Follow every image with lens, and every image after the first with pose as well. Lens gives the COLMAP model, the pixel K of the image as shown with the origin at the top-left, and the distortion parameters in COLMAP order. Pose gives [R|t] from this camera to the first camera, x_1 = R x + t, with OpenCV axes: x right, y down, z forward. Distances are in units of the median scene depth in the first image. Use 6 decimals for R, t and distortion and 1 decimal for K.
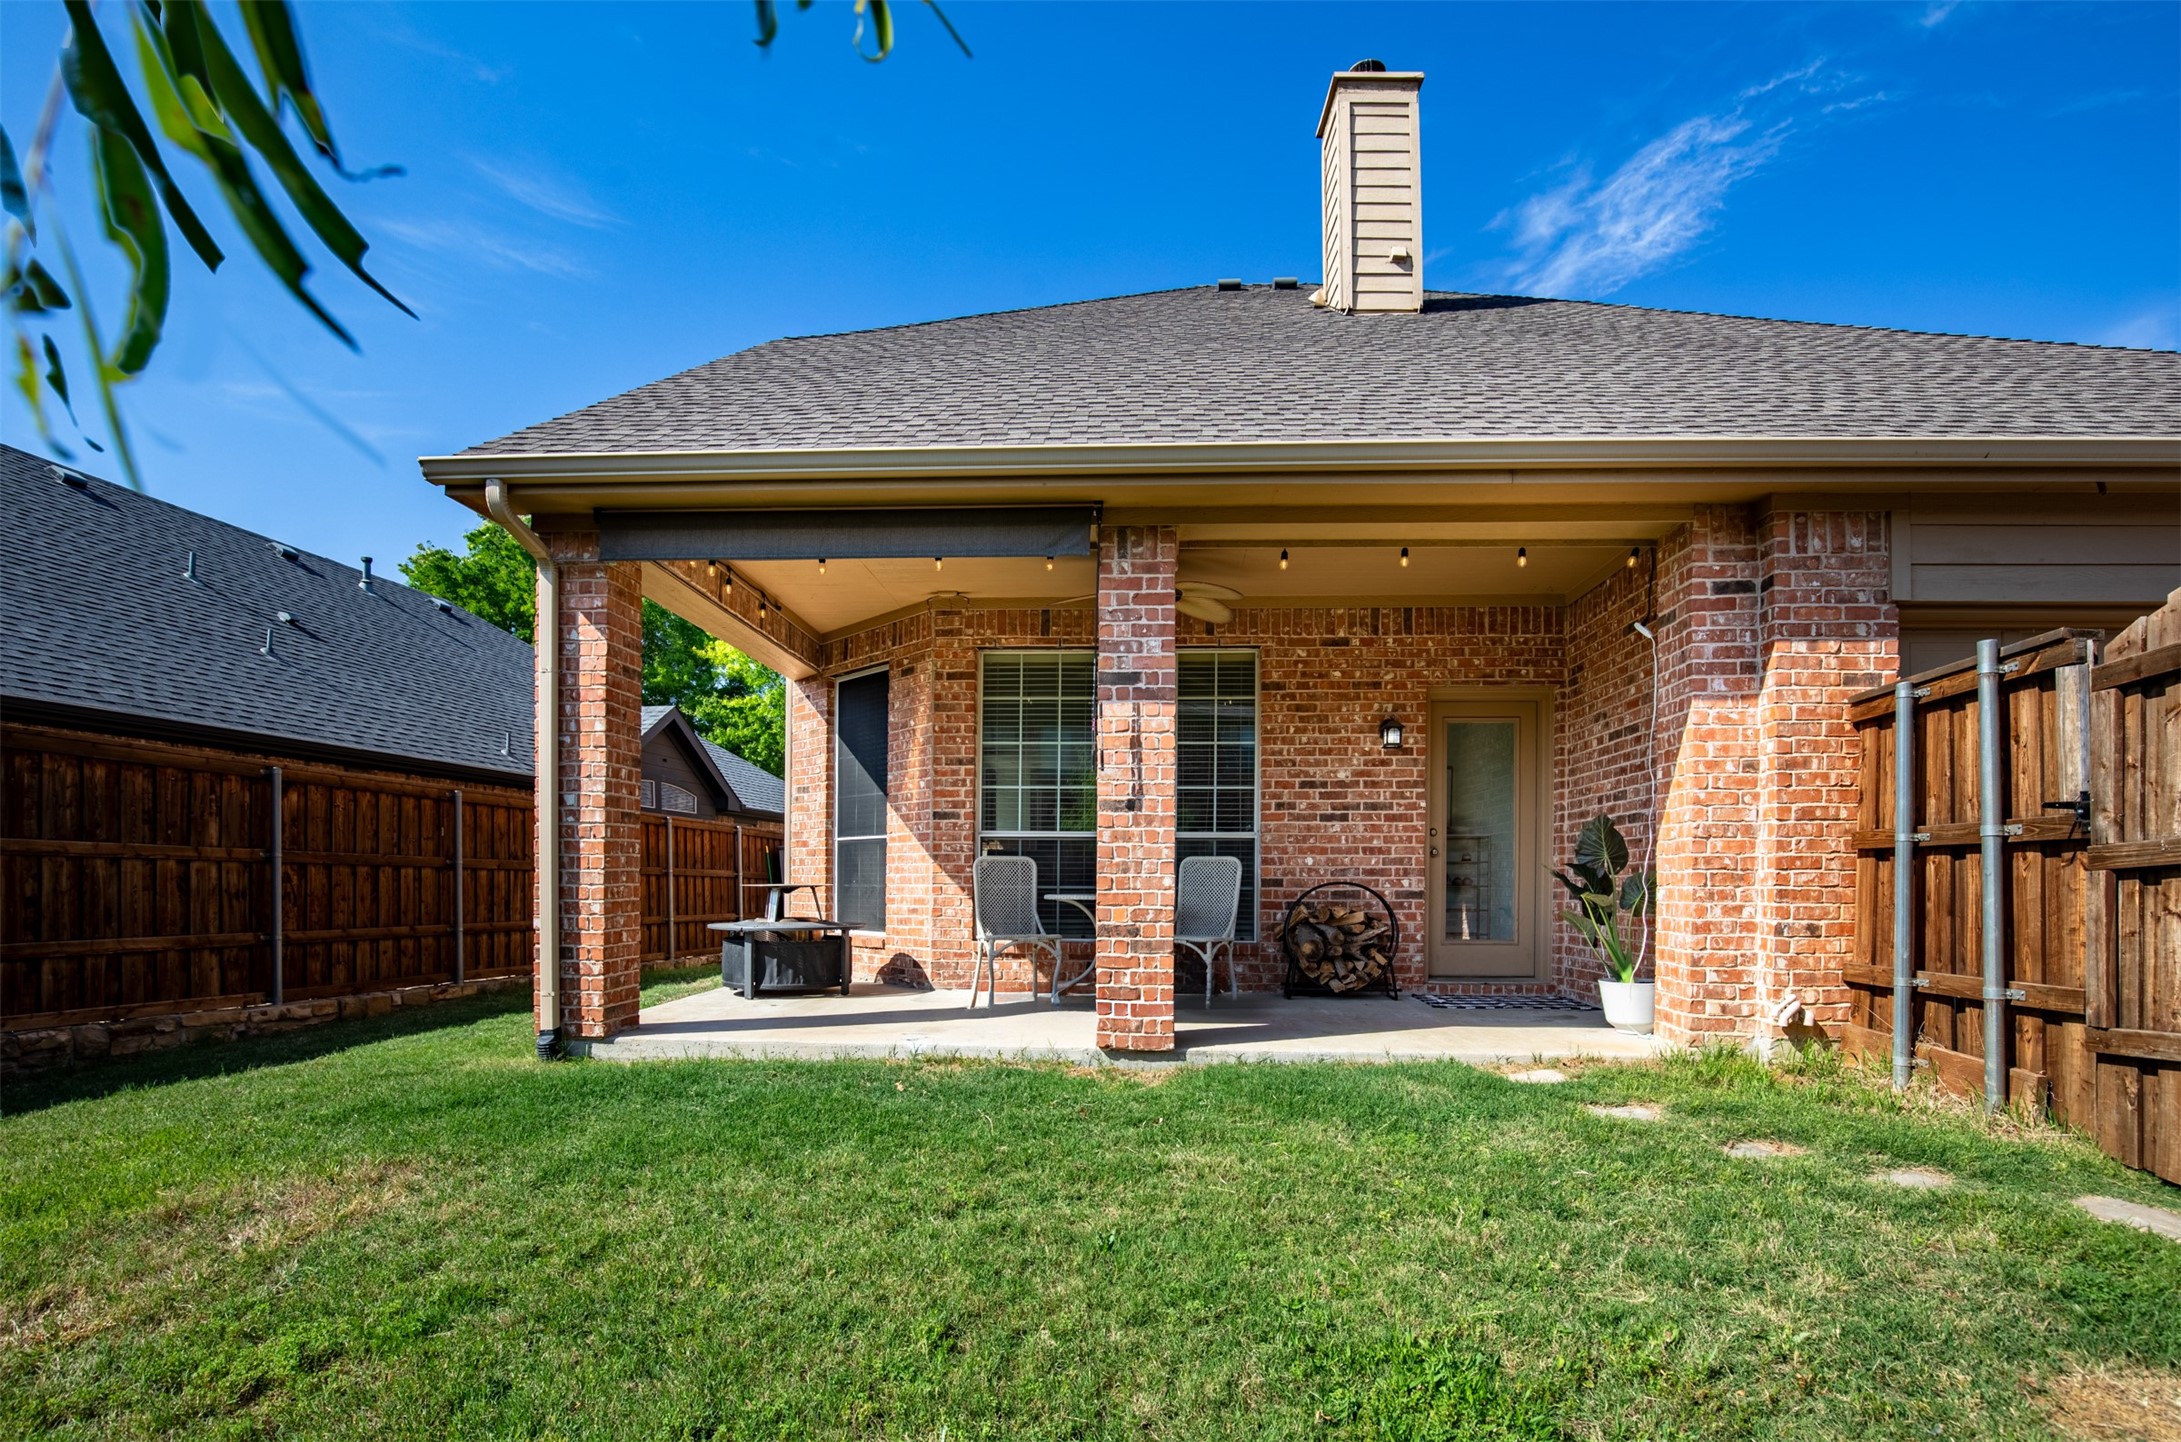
lens RADIAL K [[1041.7, 0, 1091.8], [0, 1041.7, 877.2], [0, 0, 1]] dist [-0.001205, -0.000090]
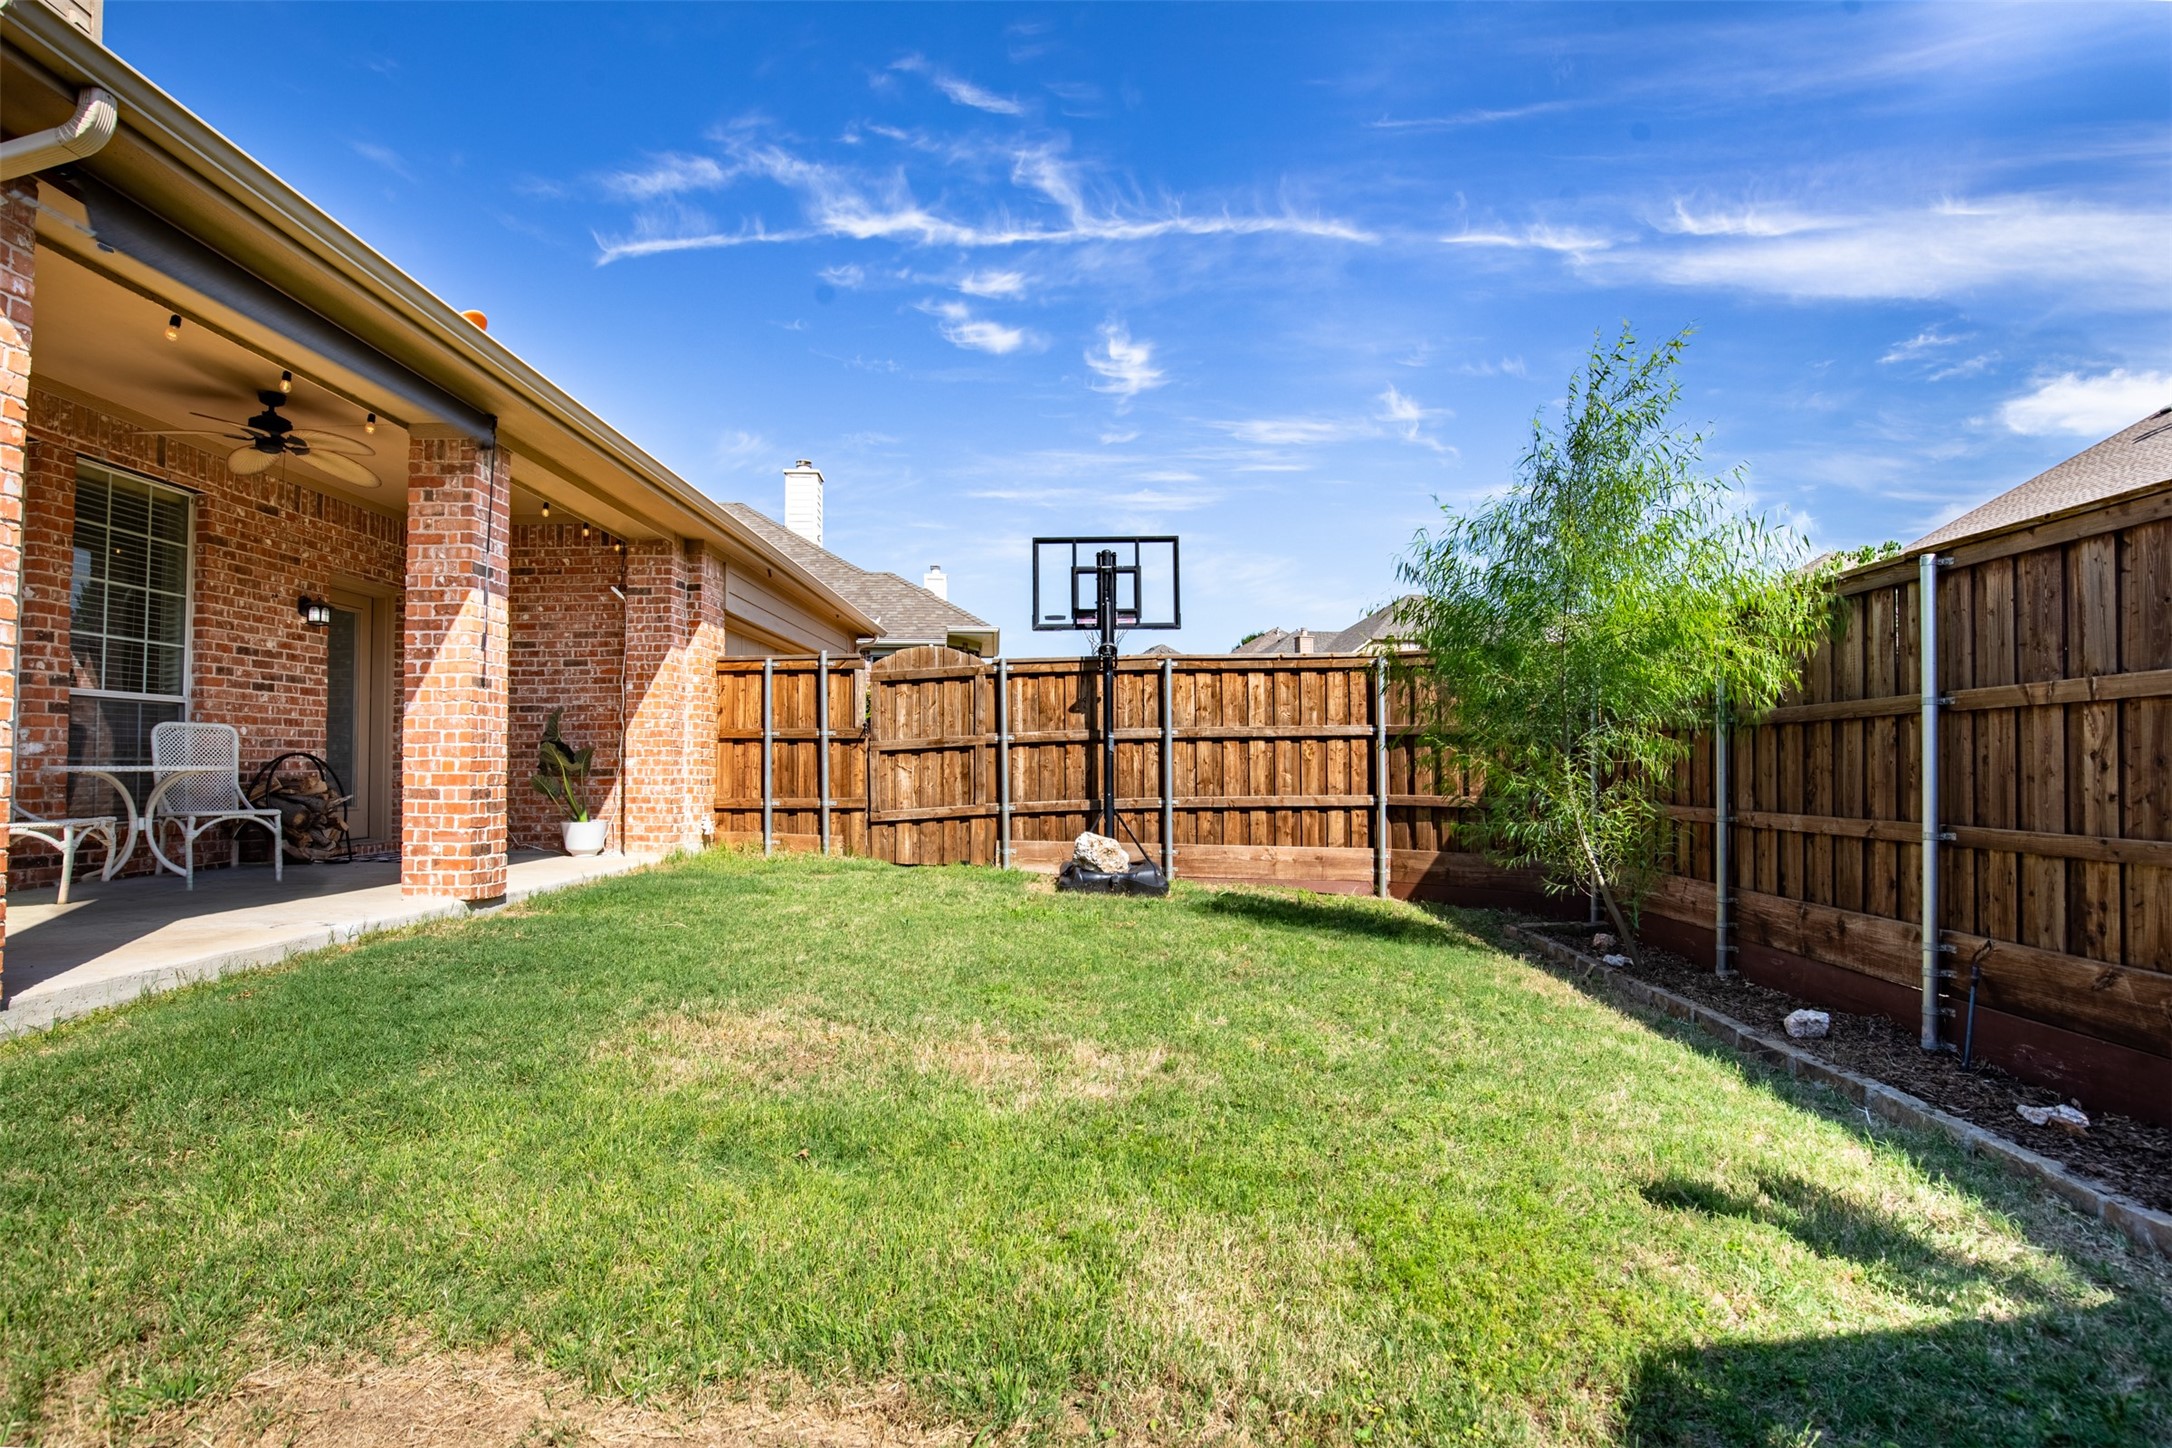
lens RADIAL K [[1001.6, 0, 1085.8], [0, 1001.6, 733.2], [0, 0, 1]] dist [-0.031594, 0.002074]
pose [[-0.032331, 0.029451, 0.999043, -0.712953], [-0.005296, 0.999547, -0.029637, 0.009355], [-0.999463, -0.006249, -0.032160, 0.256008]]
